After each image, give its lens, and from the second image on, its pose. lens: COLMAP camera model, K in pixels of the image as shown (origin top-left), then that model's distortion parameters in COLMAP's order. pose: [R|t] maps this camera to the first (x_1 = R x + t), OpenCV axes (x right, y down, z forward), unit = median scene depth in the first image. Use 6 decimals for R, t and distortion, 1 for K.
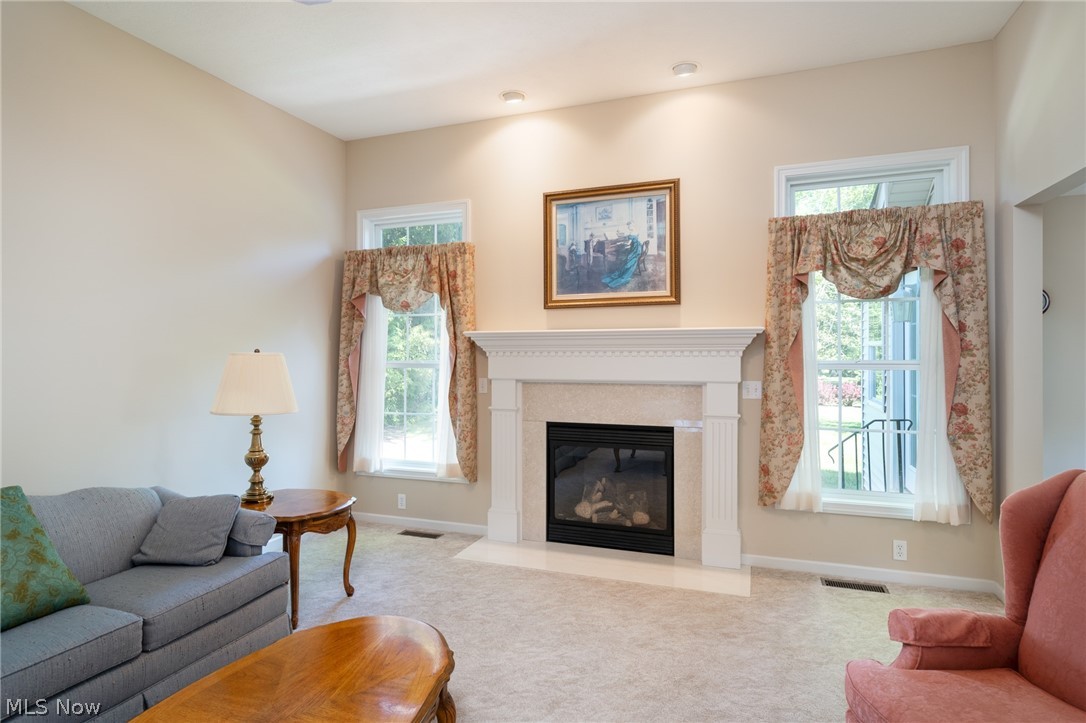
lens RADIAL K [[591.9, 0, 542.0], [0, 591.9, 346.8], [0, 0, 1]] dist [-0.001294, 0.001276]
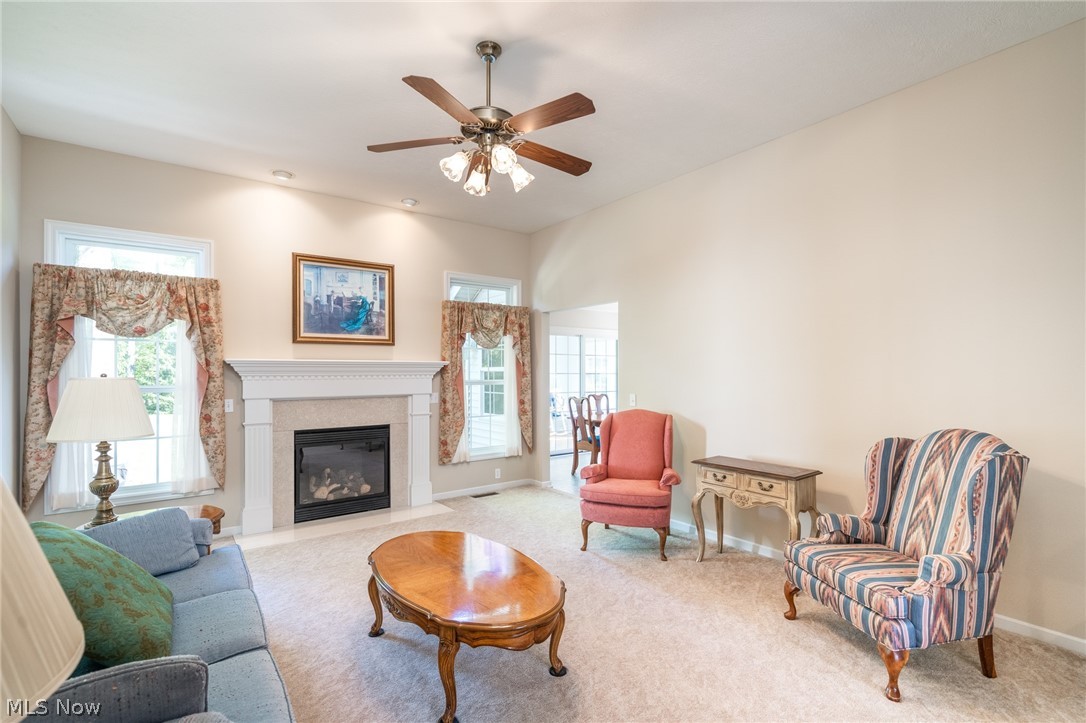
lens RADIAL K [[497.2, 0, 548.6], [0, 497.2, 370.0], [0, 0, 1]] dist [-0.007467, 0.003047]
pose [[0.532223, 0.007520, 0.846571, -0.653142], [-0.000890, 0.999965, -0.008323, 0.003751], [-0.846604, 0.003676, 0.532211, -0.045071]]
